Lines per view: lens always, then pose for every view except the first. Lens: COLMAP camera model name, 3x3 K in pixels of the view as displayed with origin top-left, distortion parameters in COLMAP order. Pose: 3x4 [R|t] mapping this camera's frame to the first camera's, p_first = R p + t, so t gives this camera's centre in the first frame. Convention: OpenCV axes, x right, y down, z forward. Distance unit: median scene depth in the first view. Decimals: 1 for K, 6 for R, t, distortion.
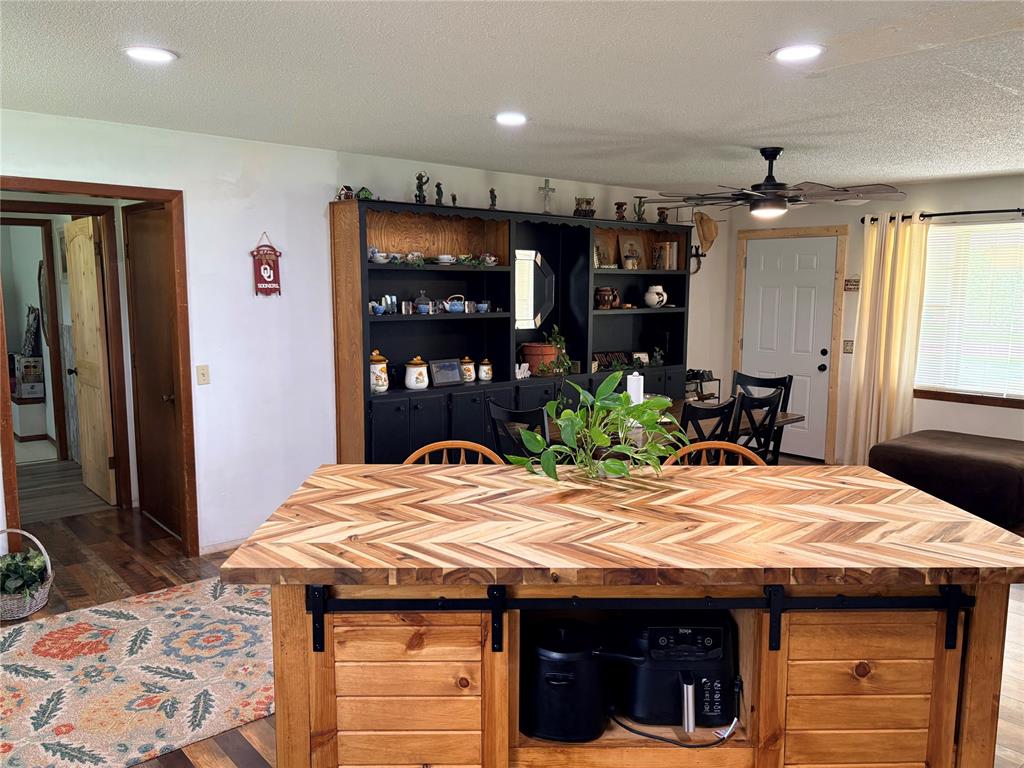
lens RADIAL K [[788.4, 0, 509.1], [0, 788.4, 393.0], [0, 0, 1]] dist [0.054402, -0.057836]
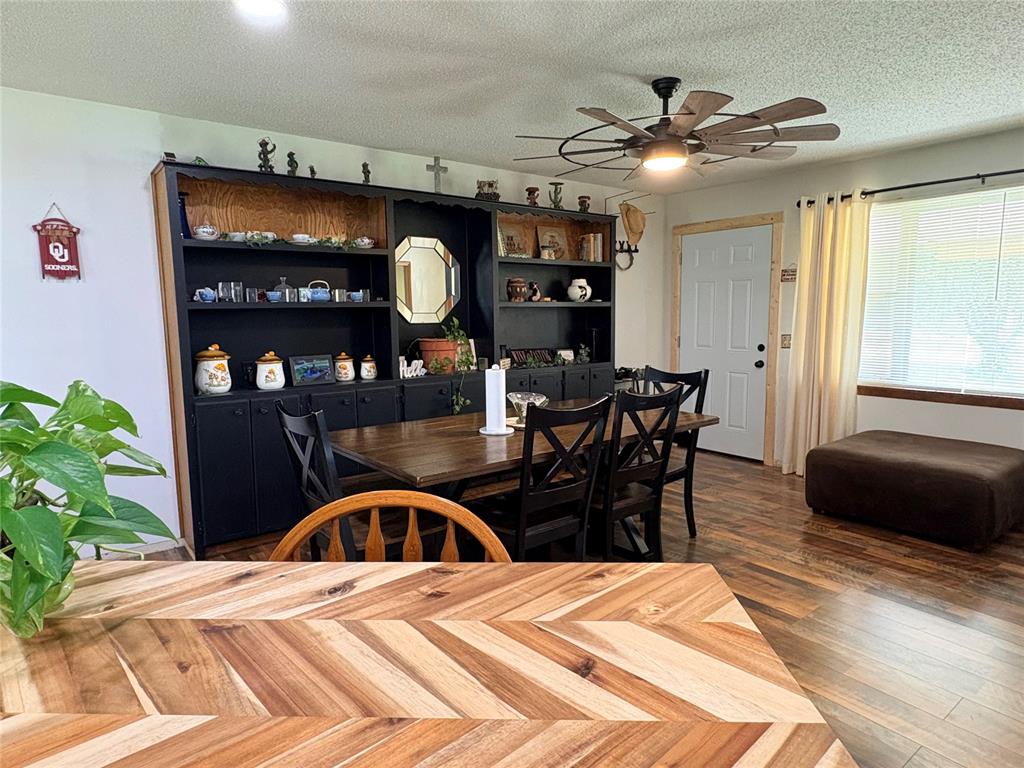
lens RADIAL K [[593.4, 0, 512.0], [0, 593.4, 388.7], [0, 0, 1]] dist [-0.003767, 0.000248]
pose [[0.997946, -0.008840, -0.063453, 0.162744], [0.008187, 0.999911, -0.010549, 0.003038], [0.063541, 0.010008, 0.997929, 0.310078]]
